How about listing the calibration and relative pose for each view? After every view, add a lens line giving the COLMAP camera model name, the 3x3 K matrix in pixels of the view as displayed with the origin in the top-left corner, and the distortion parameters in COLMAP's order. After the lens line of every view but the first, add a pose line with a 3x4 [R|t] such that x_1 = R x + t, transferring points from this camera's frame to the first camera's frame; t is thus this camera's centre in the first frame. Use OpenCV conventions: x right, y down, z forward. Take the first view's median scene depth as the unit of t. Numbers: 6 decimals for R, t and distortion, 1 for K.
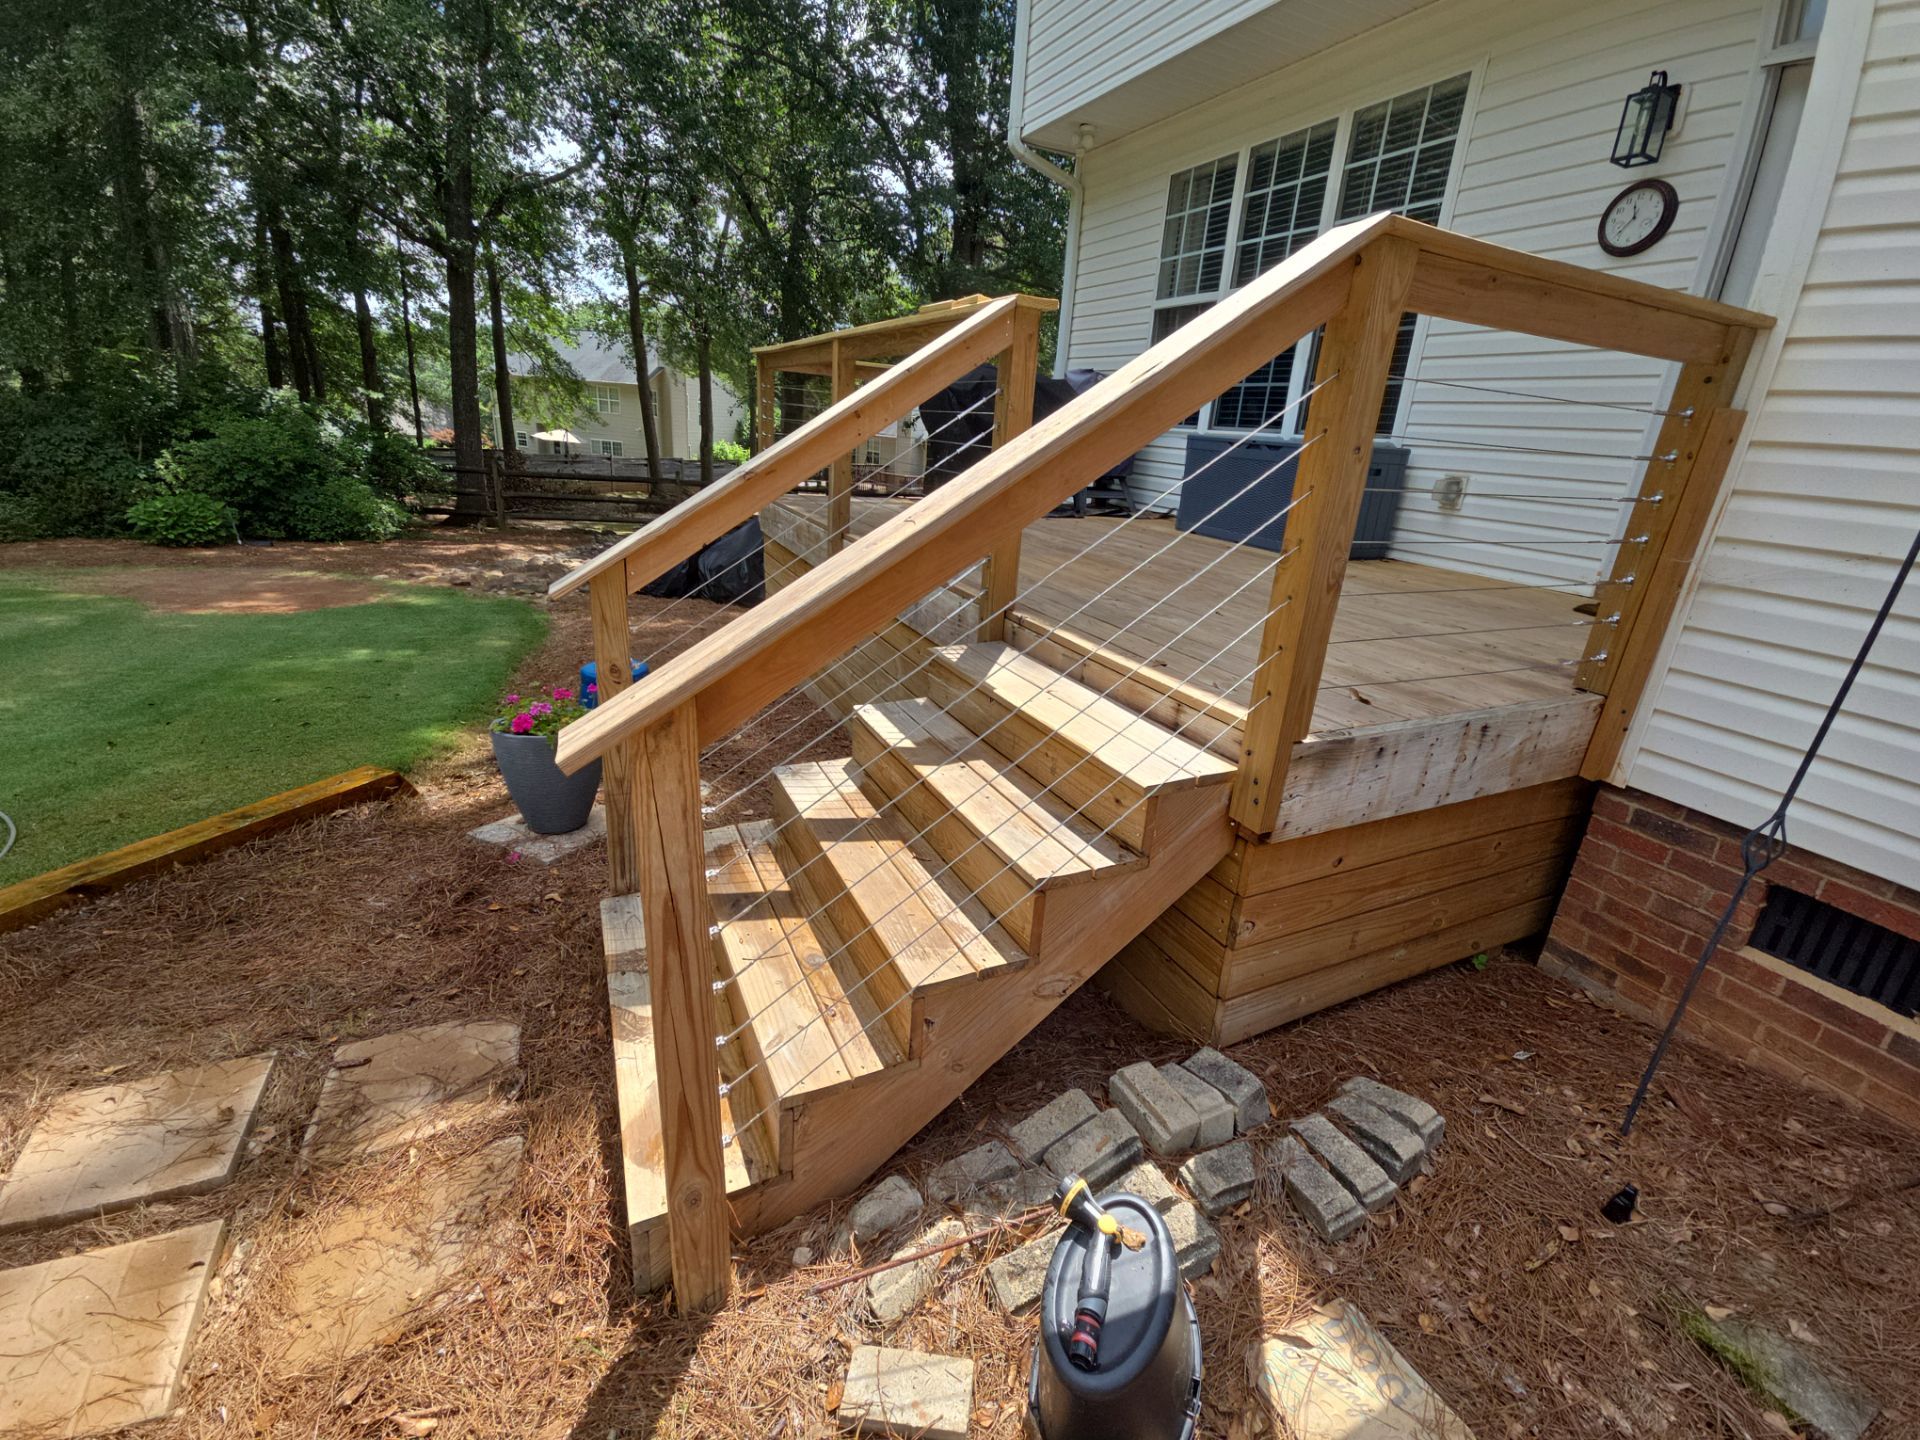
lens RADIAL K [[799.6, 0, 980.8], [0, 799.6, 704.8], [0, 0, 1]] dist [0.008236, -0.001884]
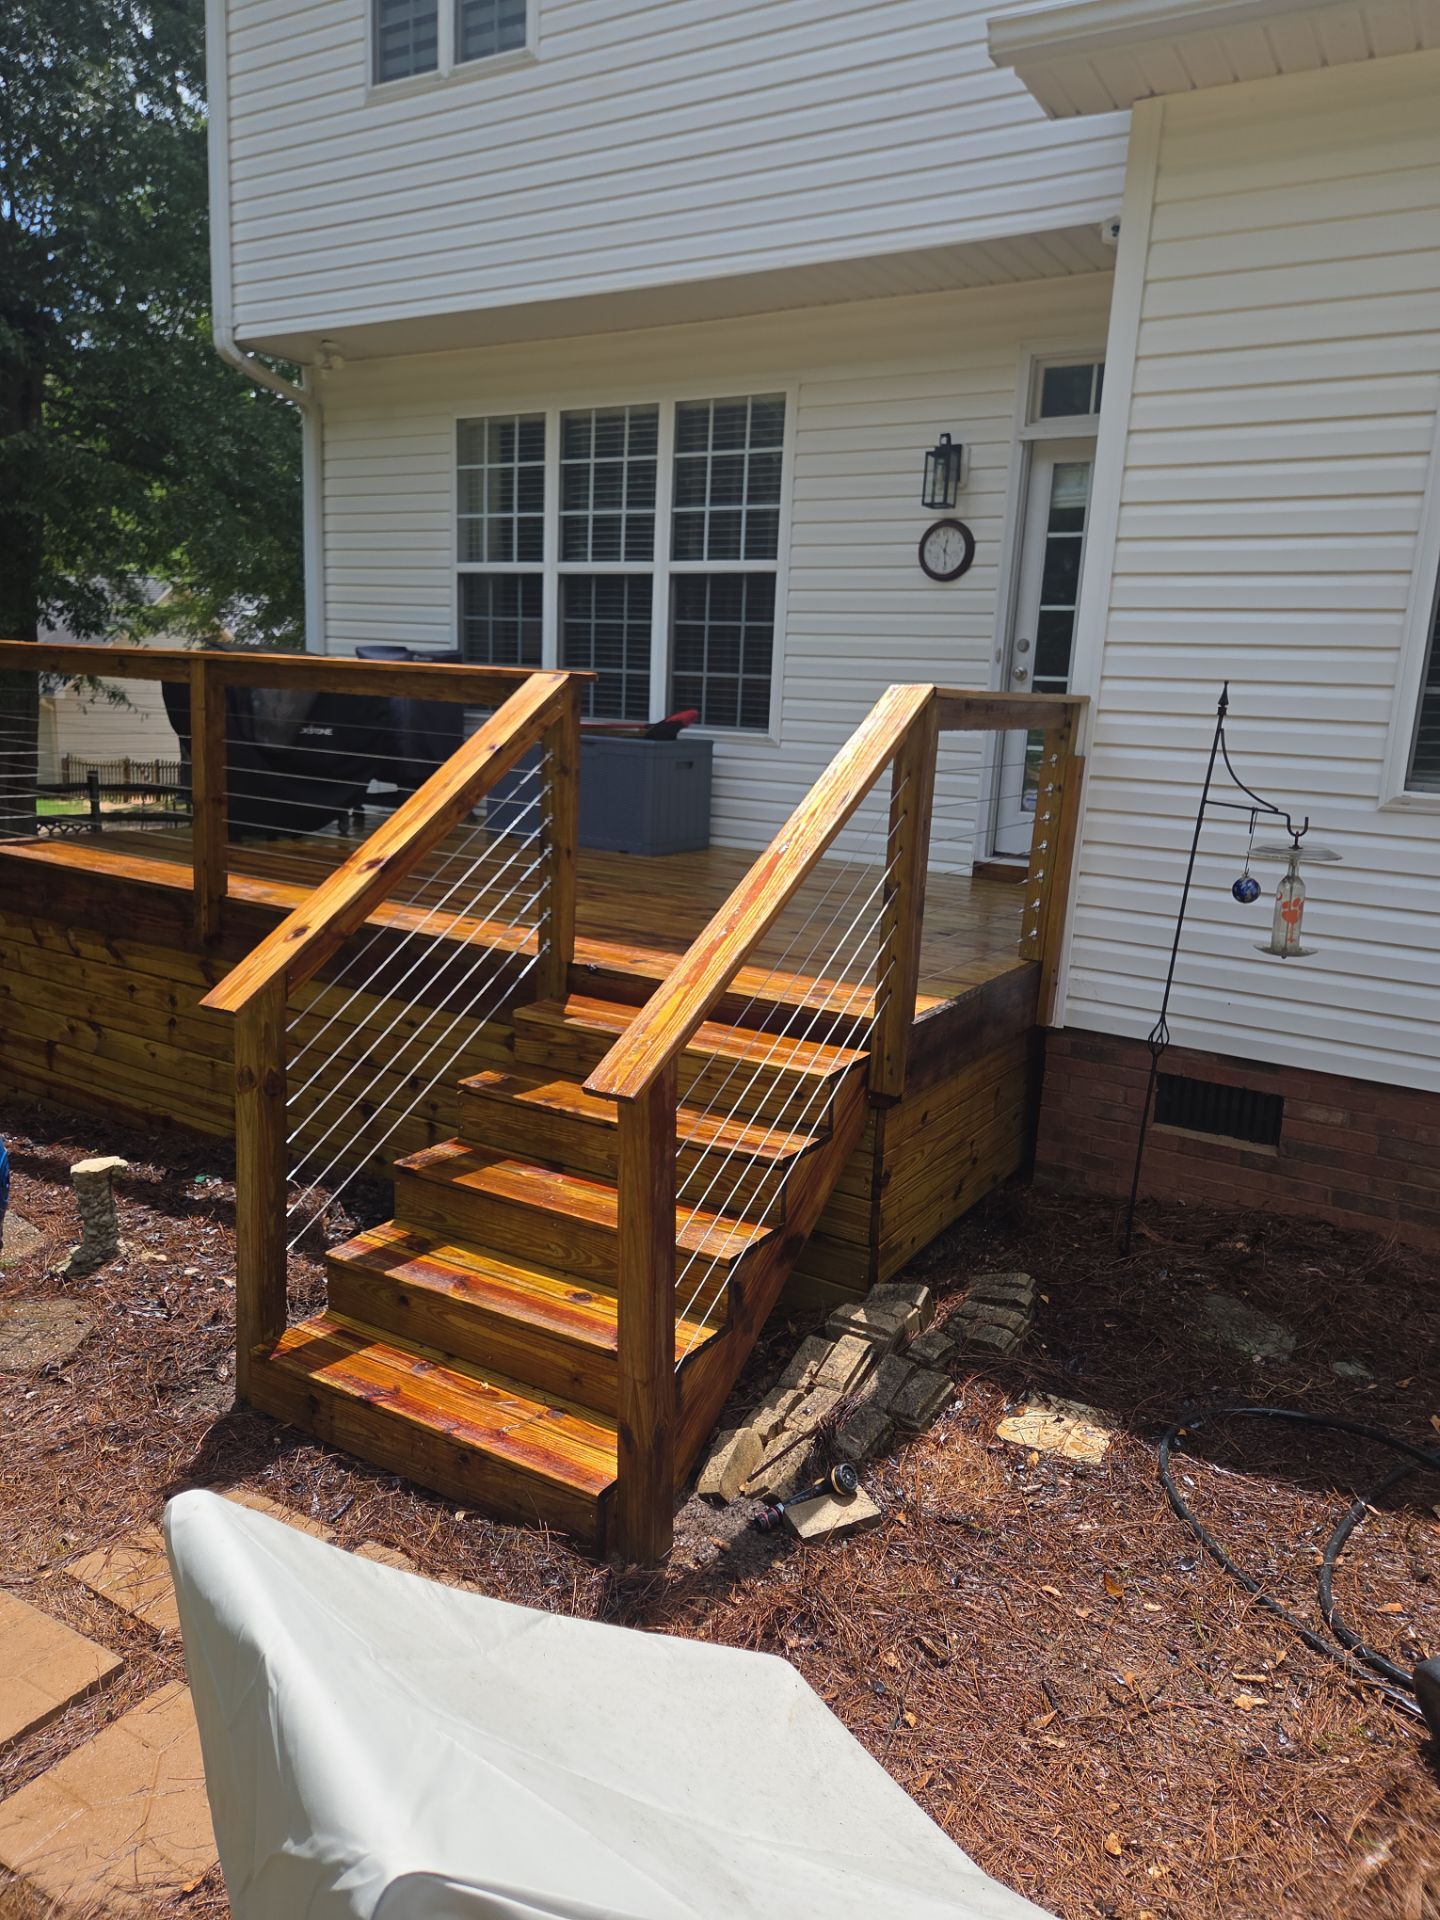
lens RADIAL K [[1278.5, 0, 725.6], [0, 1278.5, 948.9], [0, 0, 1]] dist [0.034805, -0.005636]
pose [[0.858261, -0.125167, 0.497717, -0.410460], [0.175922, 0.982798, -0.056204, -0.005397], [-0.482120, 0.135797, 0.865517, -0.329062]]
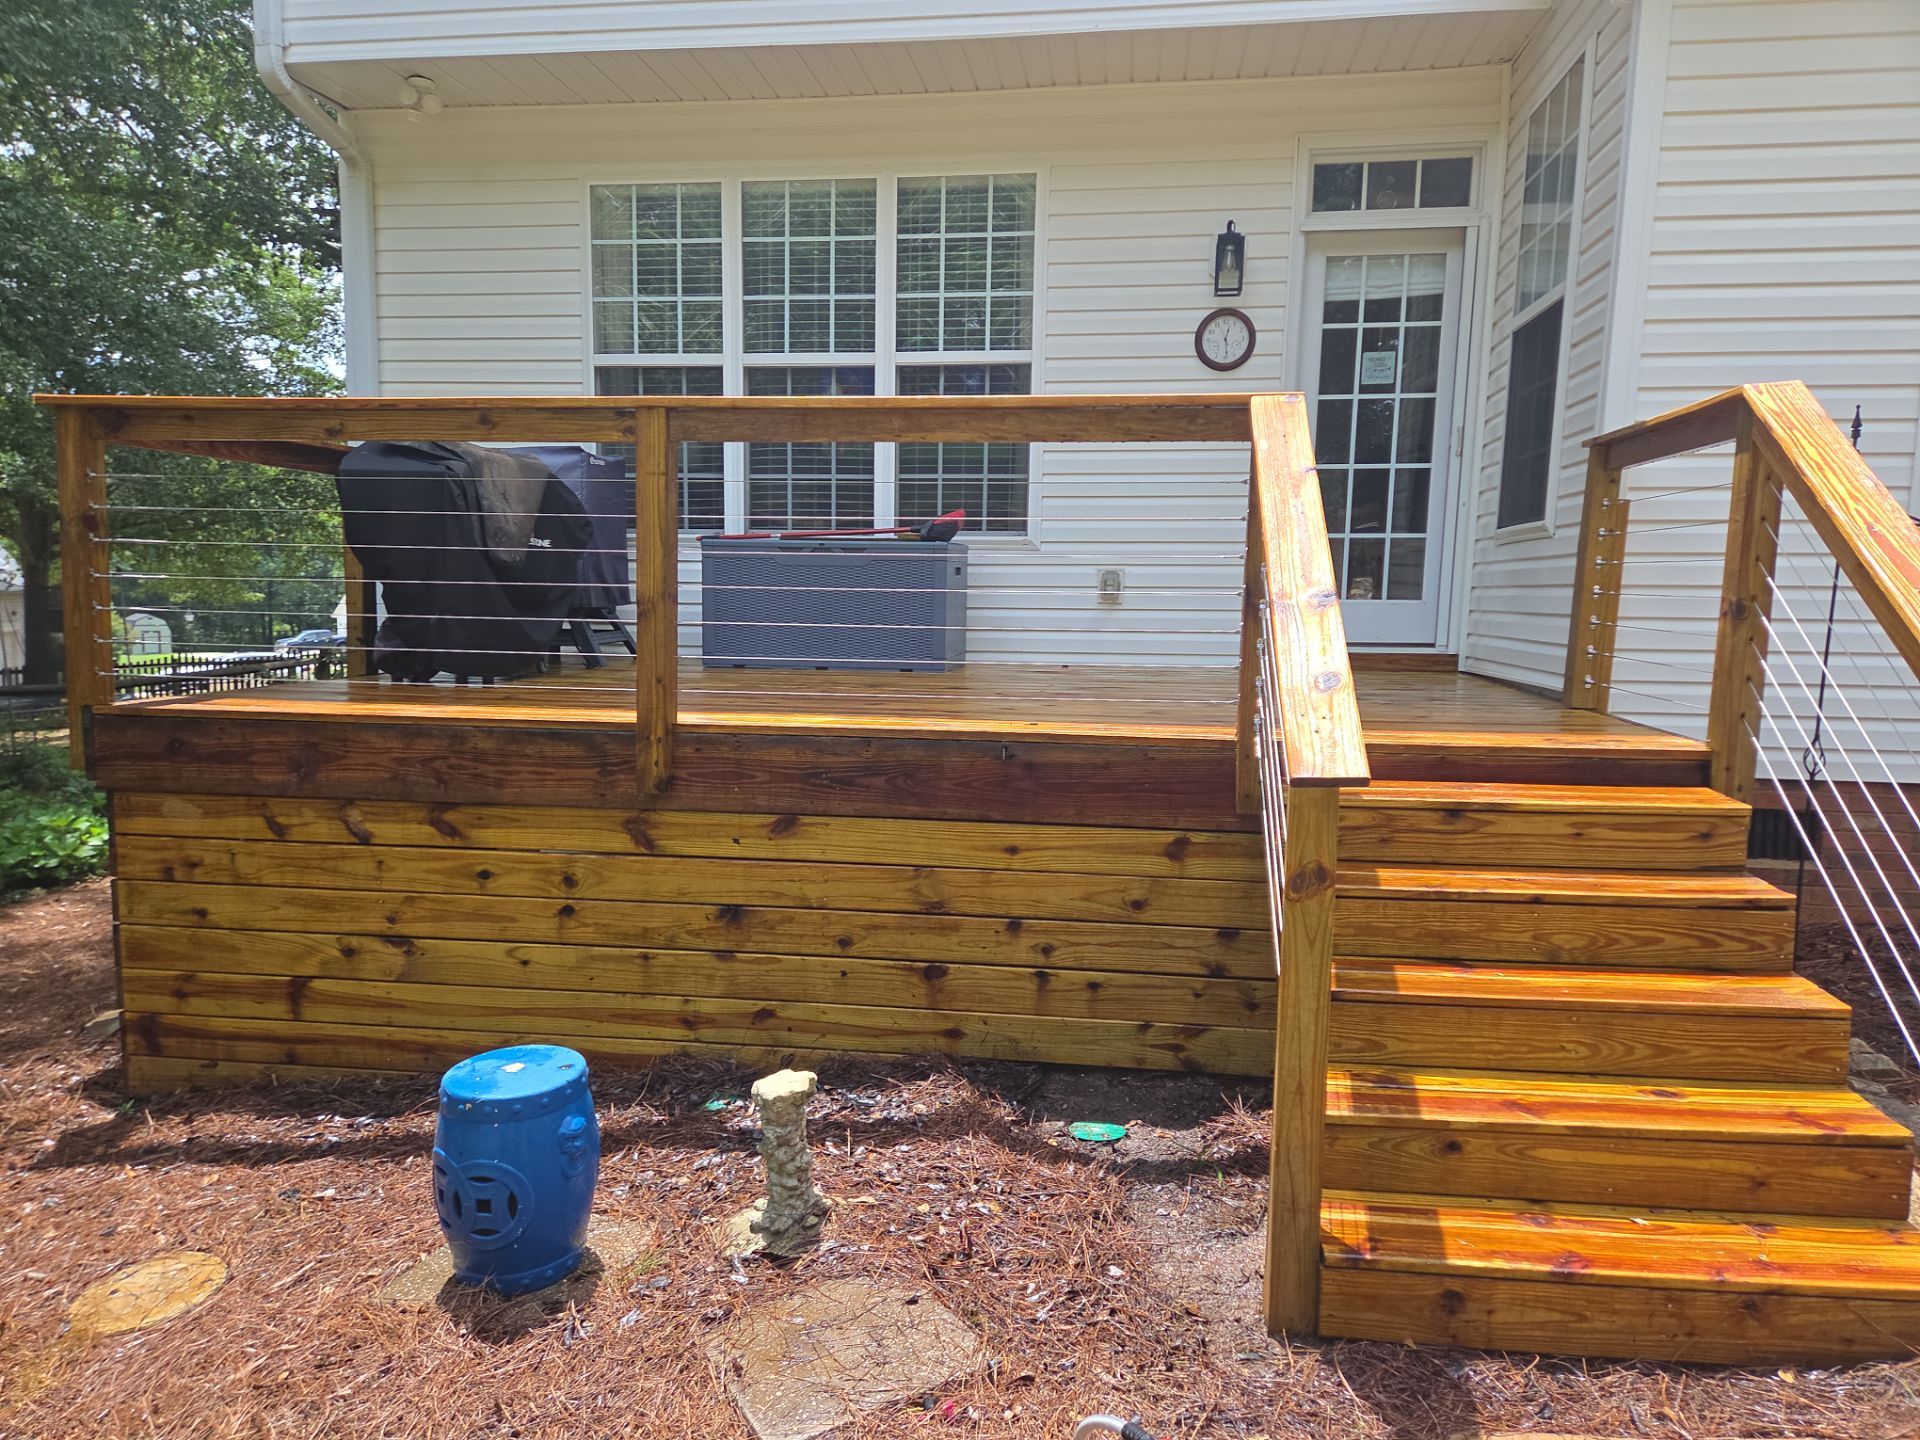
lens RADIAL K [[1293.0, 0, 983.0], [0, 1293.0, 711.1], [0, 0, 1]] dist [0.074374, -0.050235]
pose [[0.577722, -0.139307, 0.804258, -0.881515], [0.294288, 0.954607, -0.046047, -0.123770], [-0.761335, 0.263286, 0.592494, 0.310551]]
